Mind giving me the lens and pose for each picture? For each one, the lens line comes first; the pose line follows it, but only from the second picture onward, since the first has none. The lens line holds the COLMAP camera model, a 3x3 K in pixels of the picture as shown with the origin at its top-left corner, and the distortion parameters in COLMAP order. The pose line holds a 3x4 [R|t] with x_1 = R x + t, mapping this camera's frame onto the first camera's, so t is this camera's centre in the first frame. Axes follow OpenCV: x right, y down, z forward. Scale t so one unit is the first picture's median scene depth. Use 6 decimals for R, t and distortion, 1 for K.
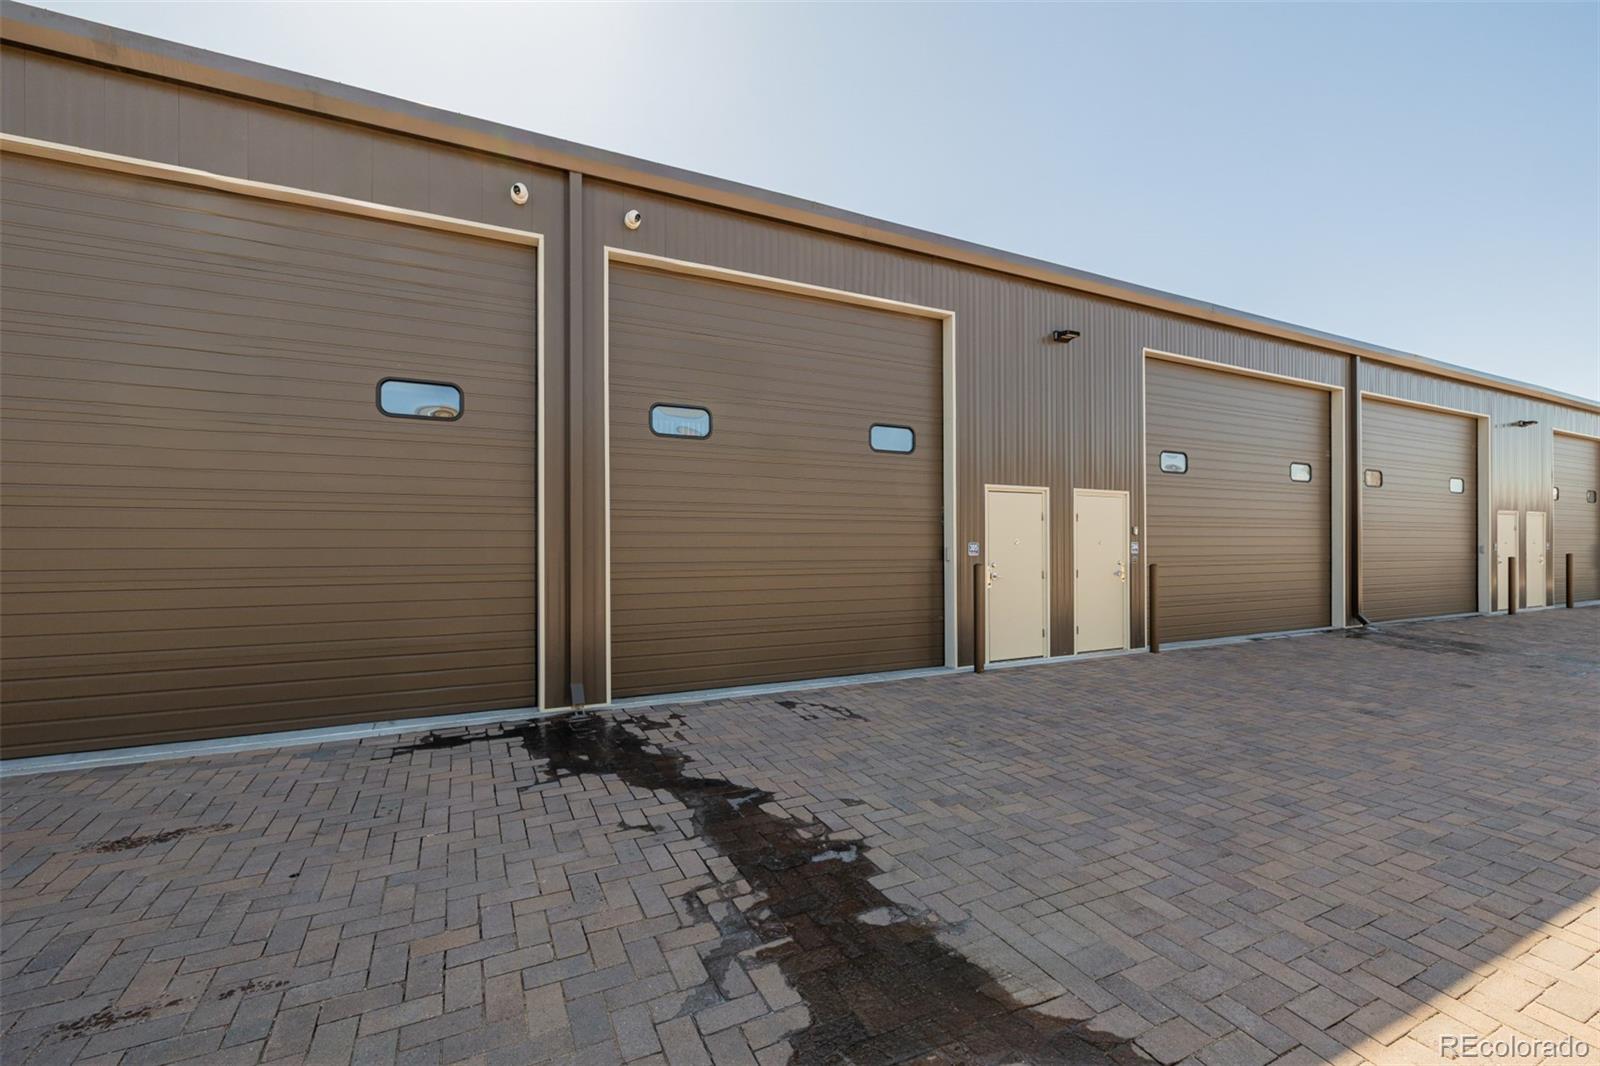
lens RADIAL K [[680.9, 0, 799.7], [0, 680.9, 546.2], [0, 0, 1]] dist [-0.000922, -0.000197]
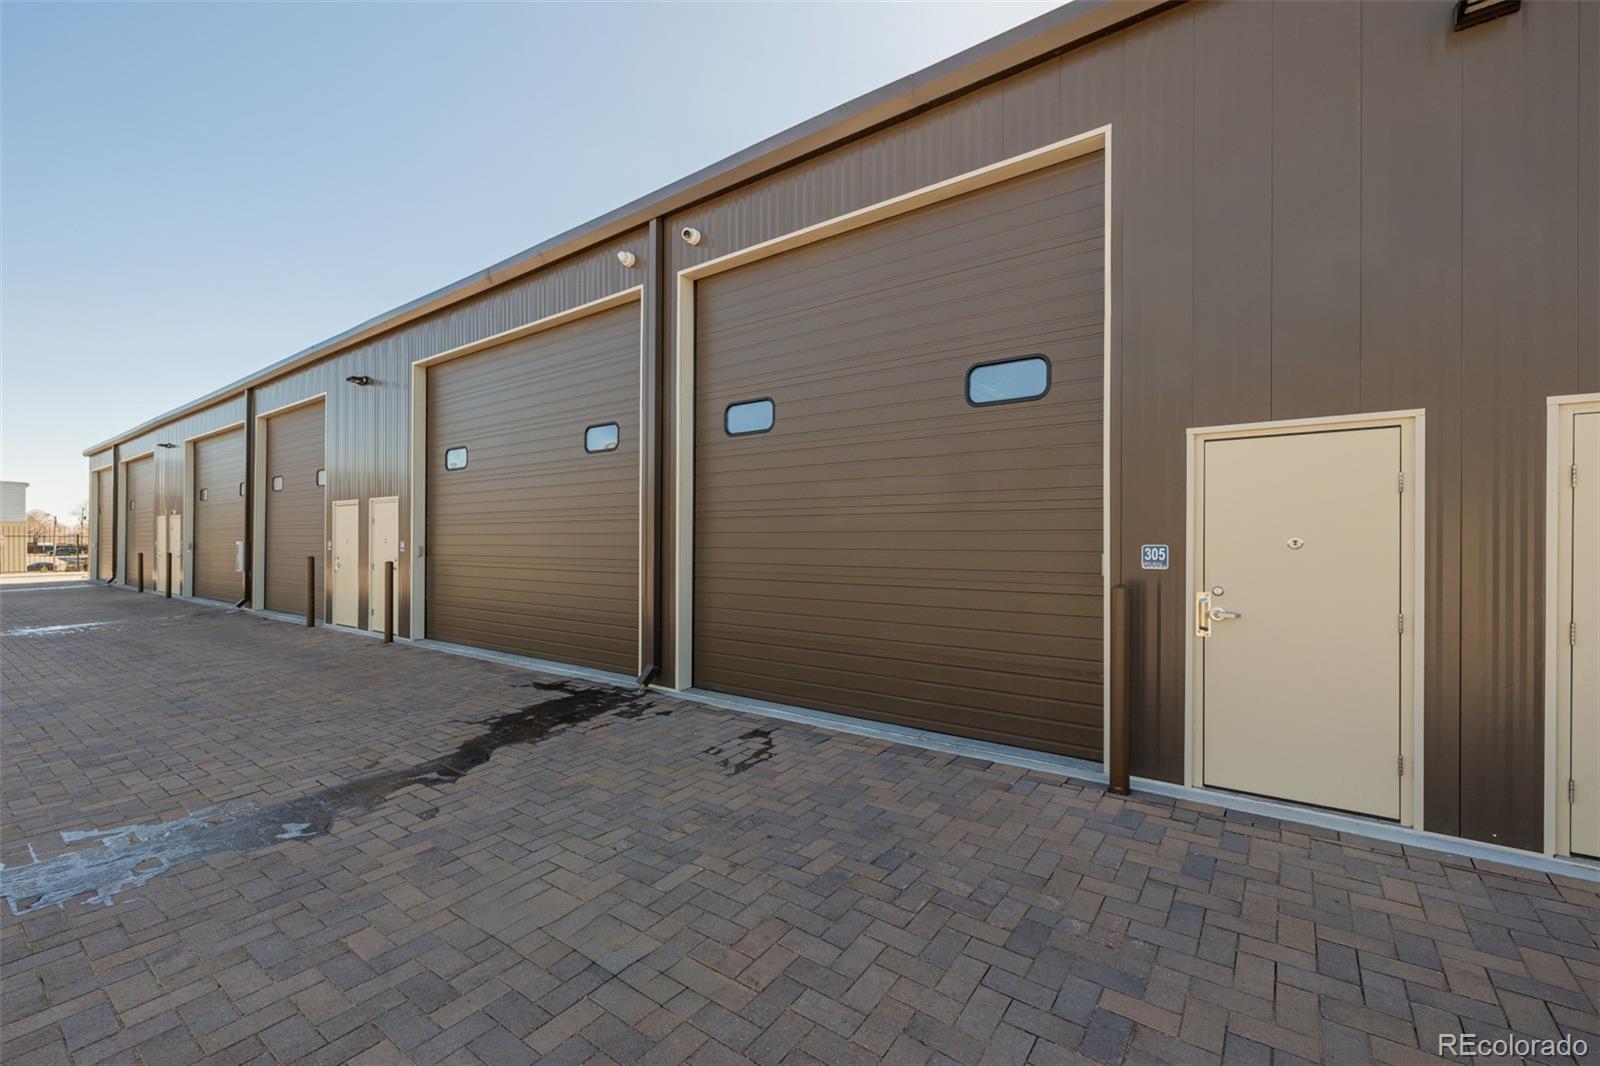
lens RADIAL K [[672.2, 0, 794.0], [0, 672.2, 539.4], [0, 0, 1]] dist [-0.001932, -0.000169]
pose [[0.457584, 0.000079, -0.889166, 0.913477], [-0.003693, 0.999992, -0.001812, -0.011129], [0.889159, 0.004113, 0.457580, 0.804040]]
